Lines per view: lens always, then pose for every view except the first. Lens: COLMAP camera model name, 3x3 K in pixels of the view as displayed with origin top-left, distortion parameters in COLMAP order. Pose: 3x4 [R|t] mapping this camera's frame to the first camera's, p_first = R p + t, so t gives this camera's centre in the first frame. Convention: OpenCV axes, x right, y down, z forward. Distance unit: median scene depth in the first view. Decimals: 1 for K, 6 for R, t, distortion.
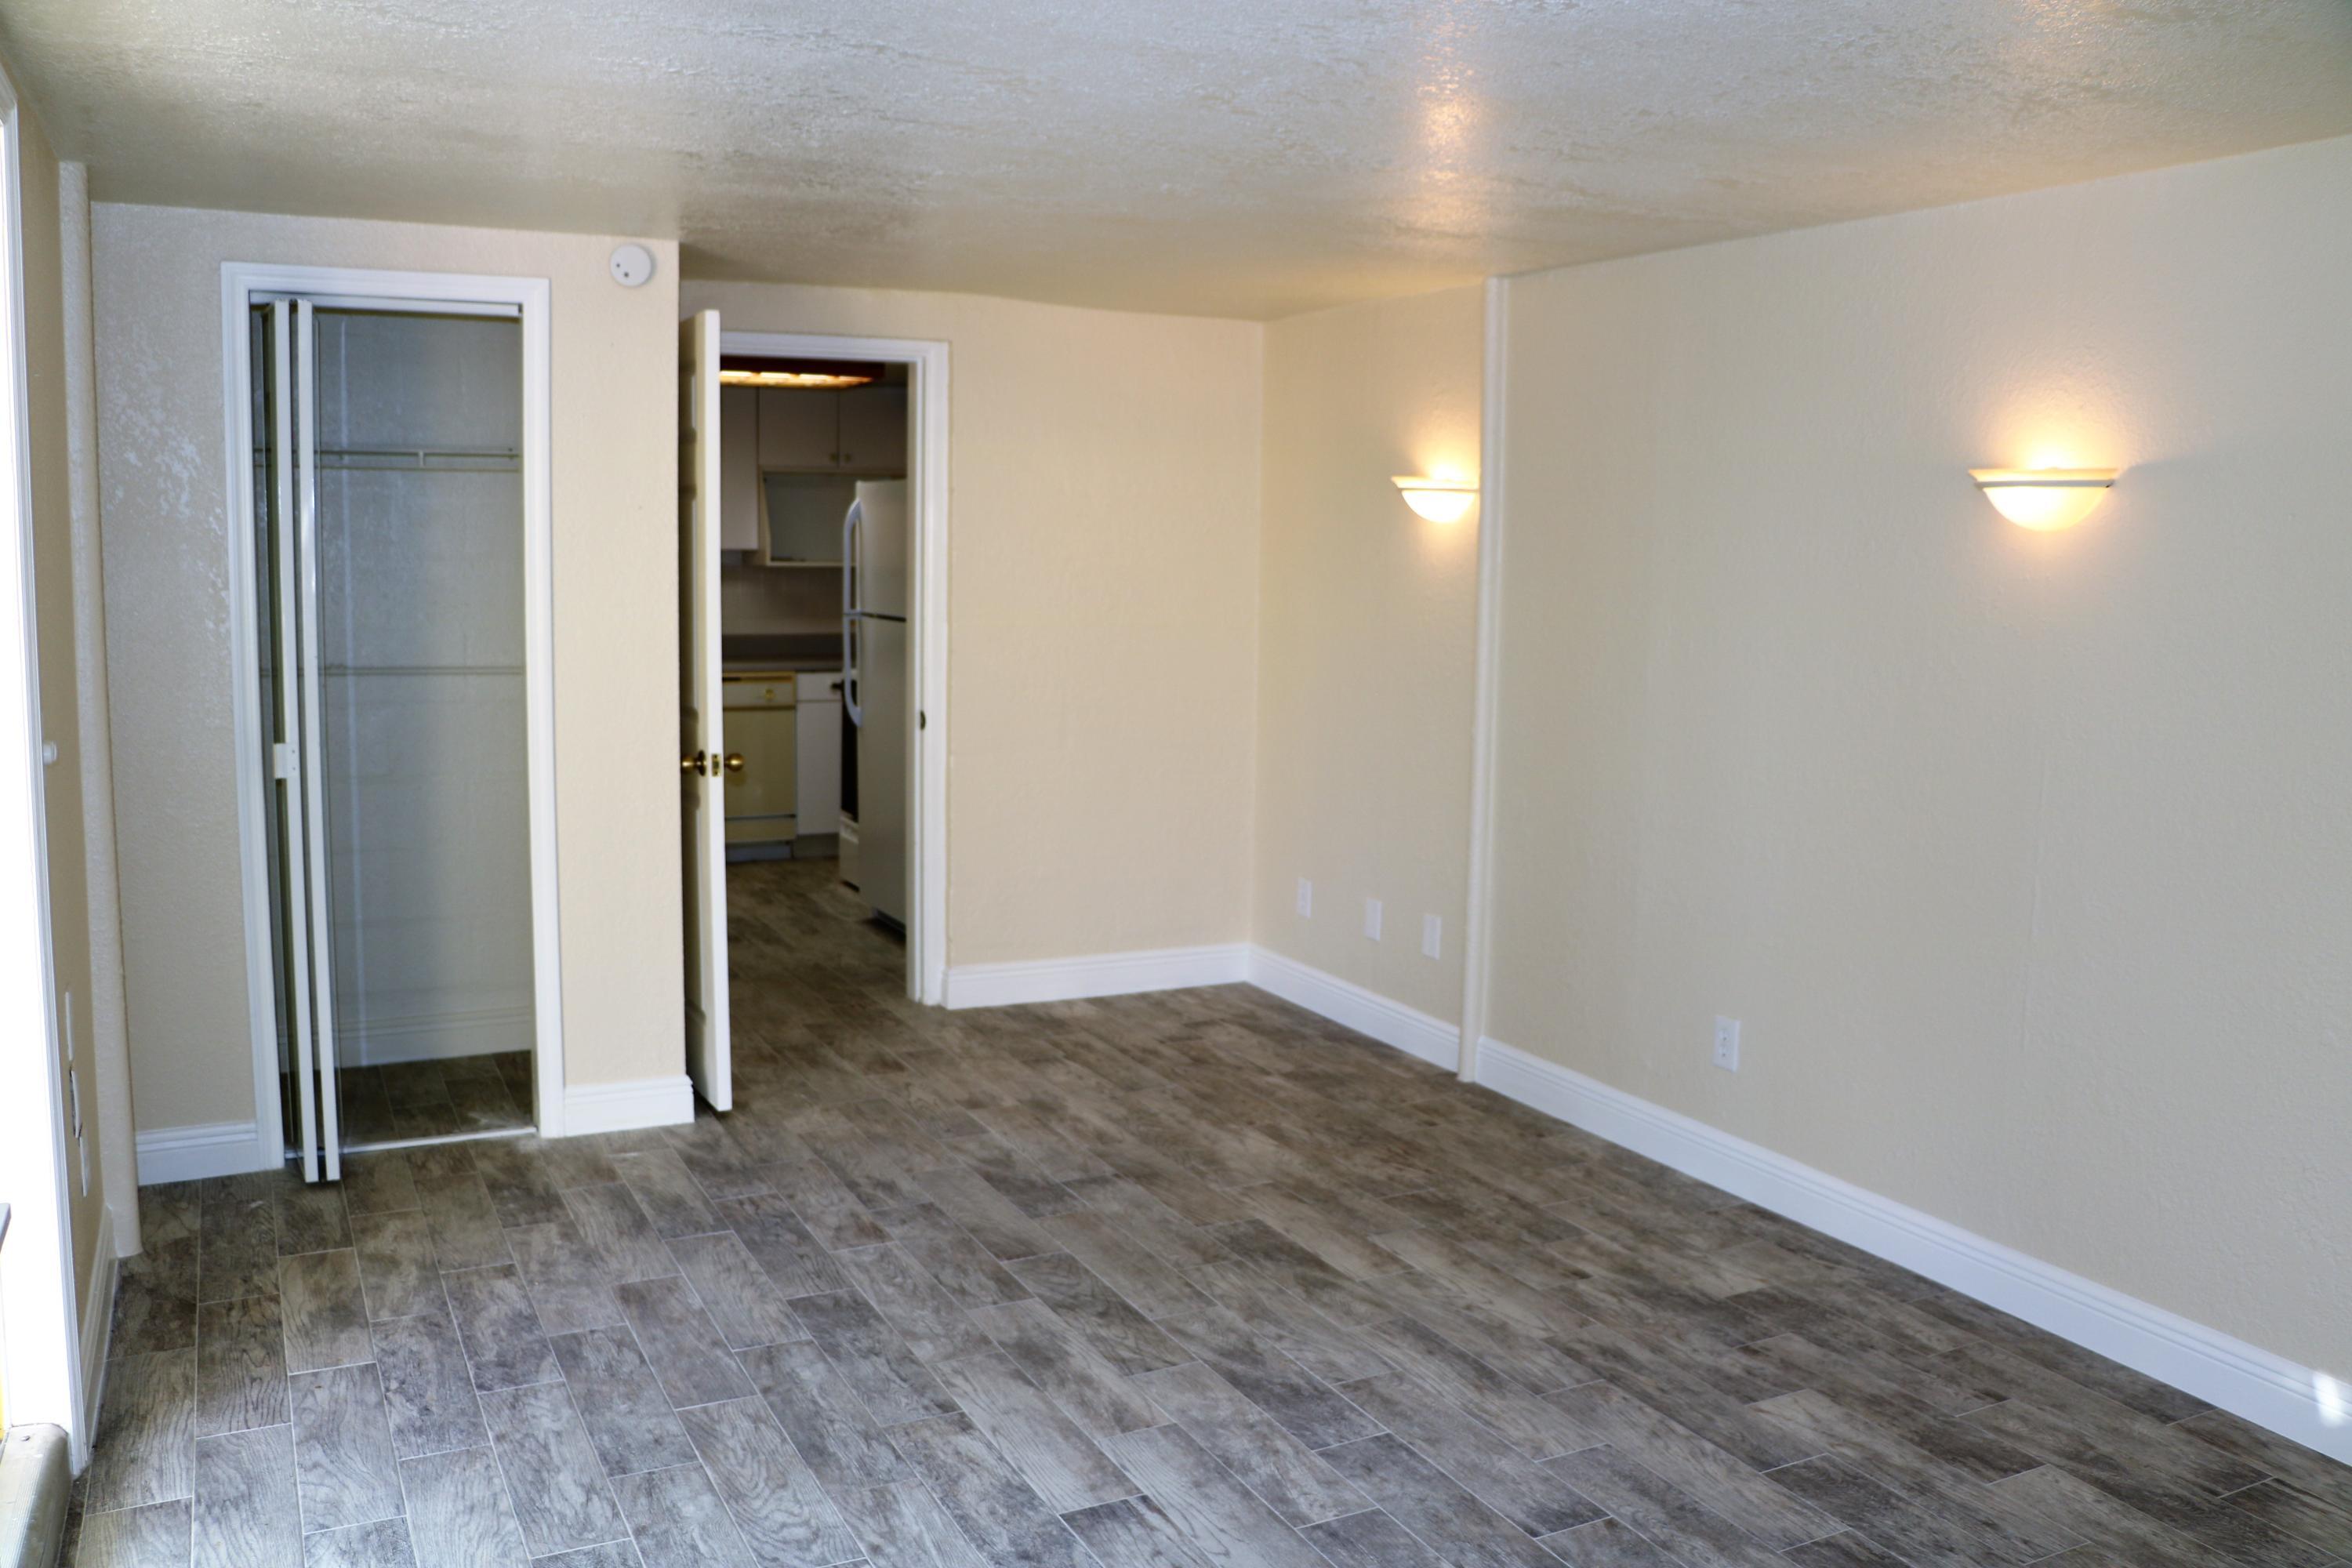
lens RADIAL K [[1970.2, 0, 1173.1], [0, 1970.2, 777.7], [0, 0, 1]] dist [-0.096896, 0.020431]
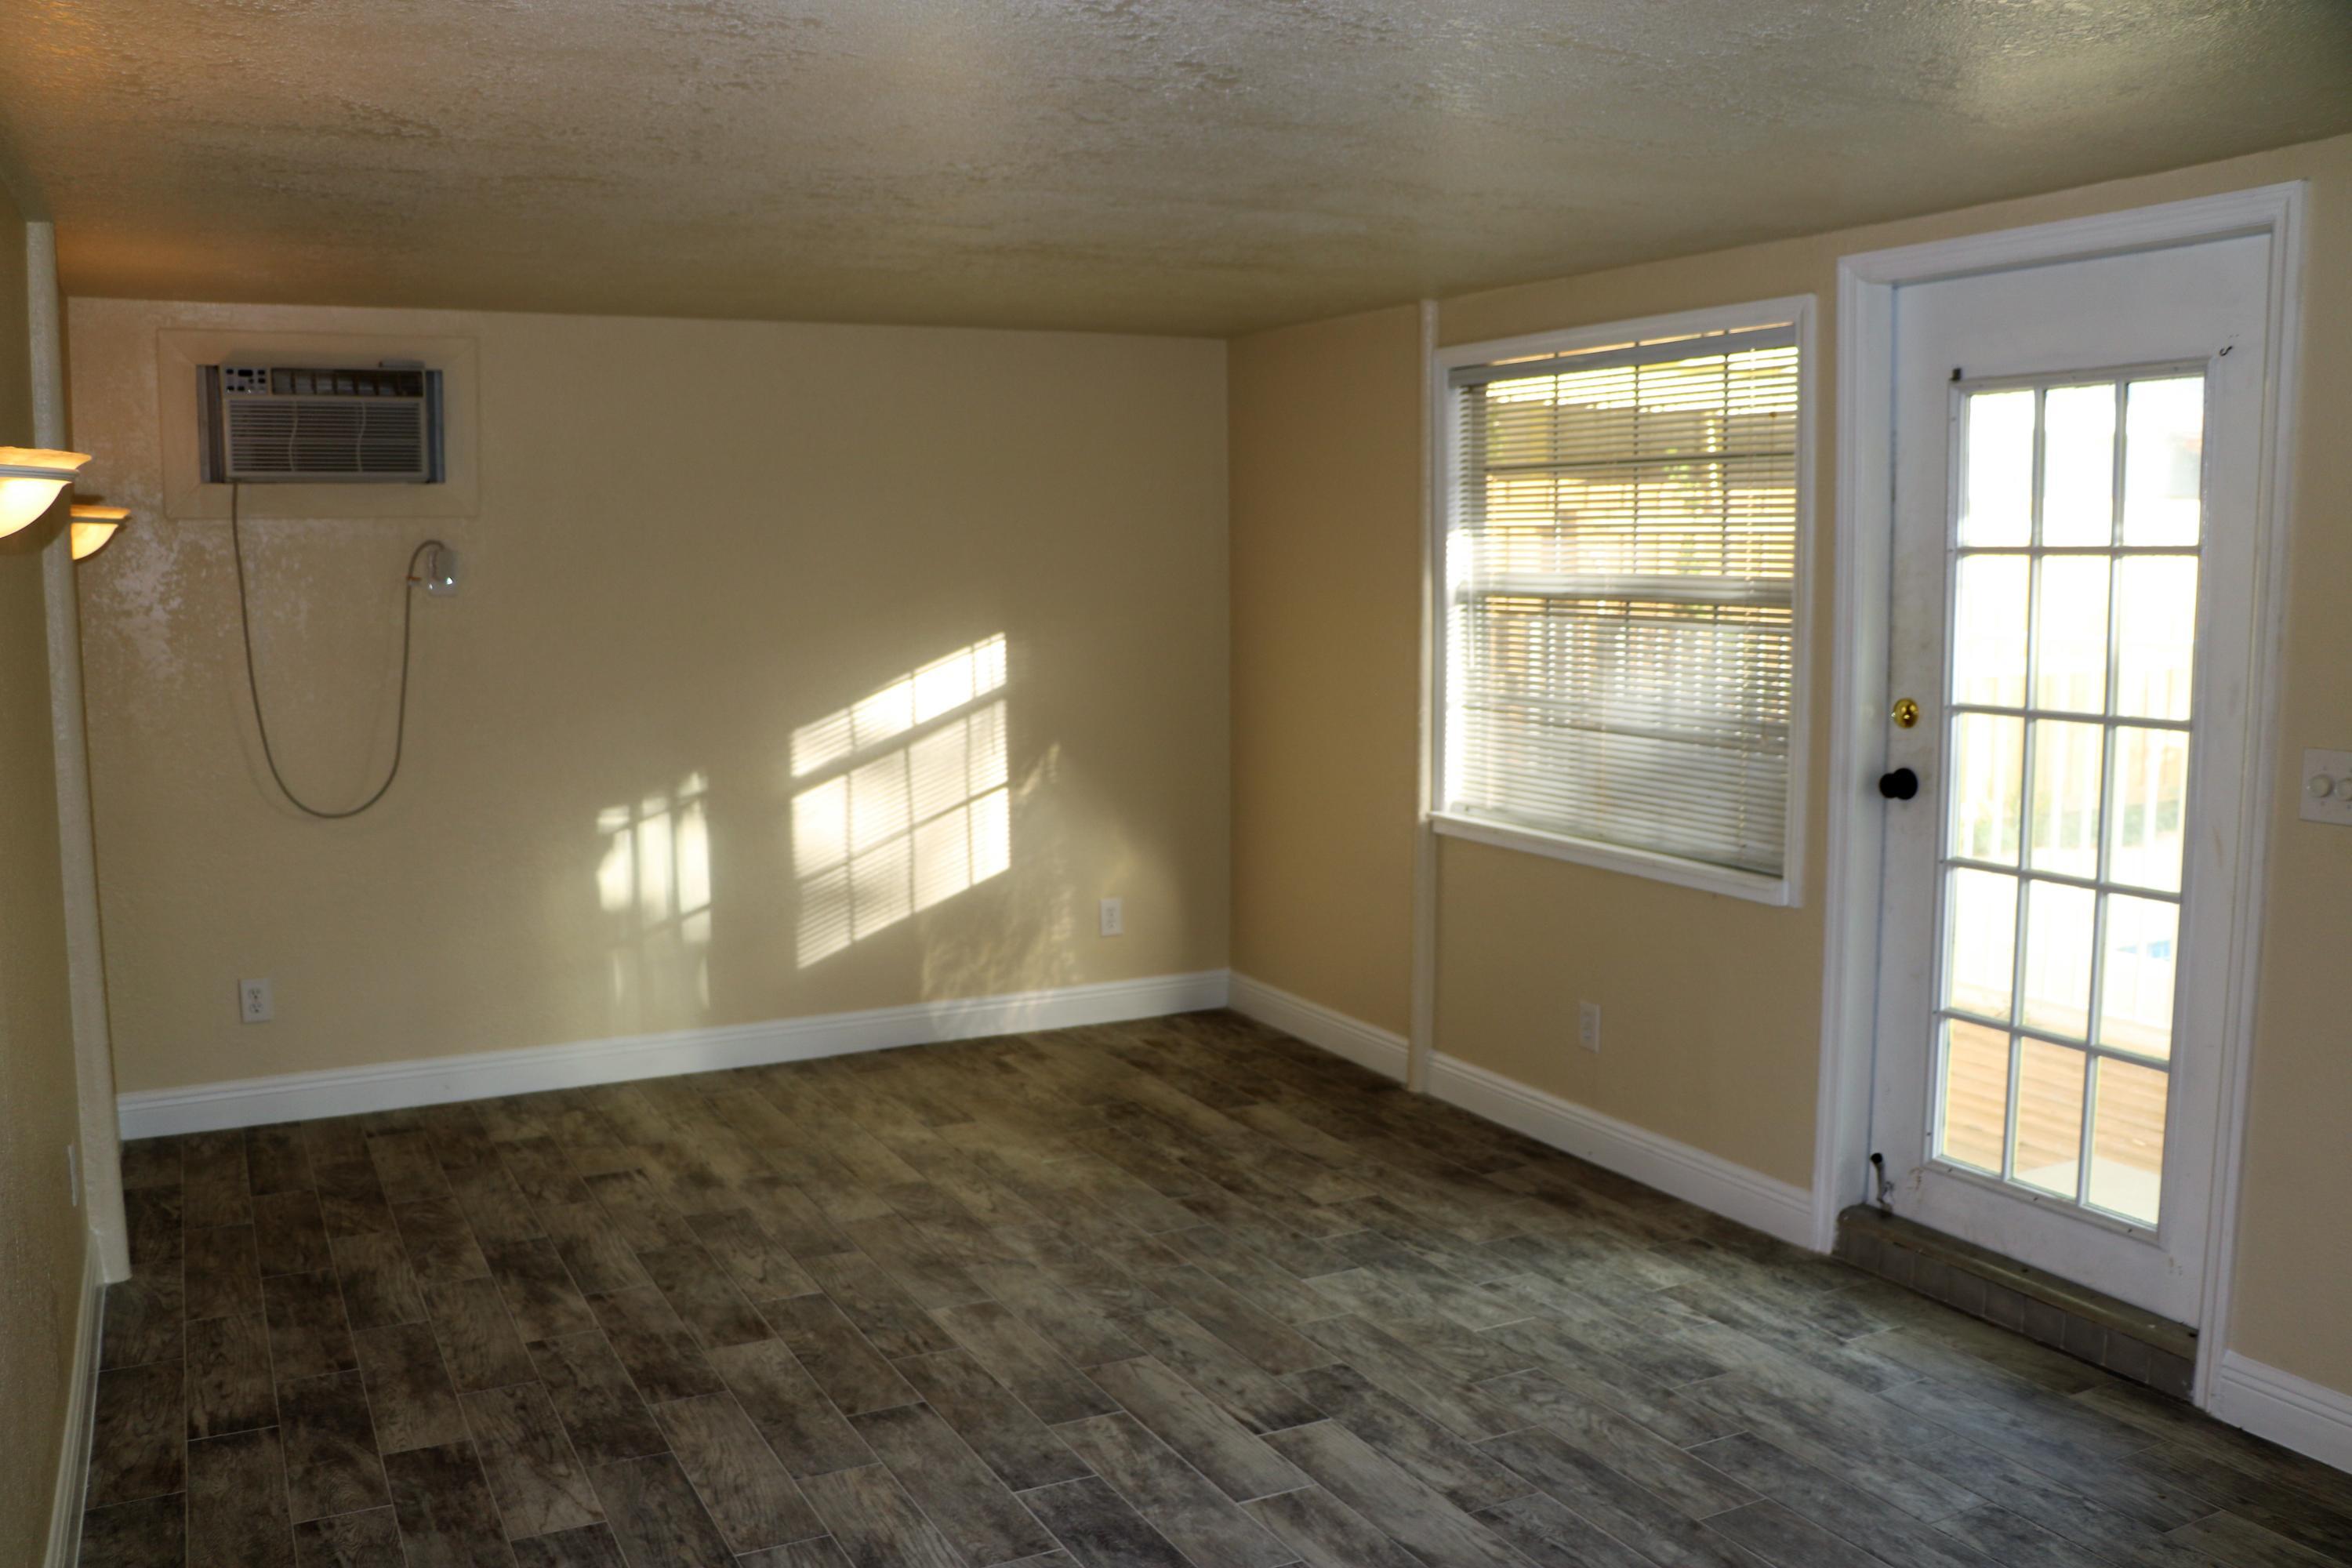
lens RADIAL K [[1970.2, 0, 1177.3], [0, 1970.2, 788.2], [0, 0, 1]] dist [-0.096896, 0.020431]
pose [[-0.999716, -0.011407, -0.020942, 0.056424], [-0.016064, 0.971164, 0.237869, -0.241658], [0.017624, 0.238138, -0.971071, 1.929273]]
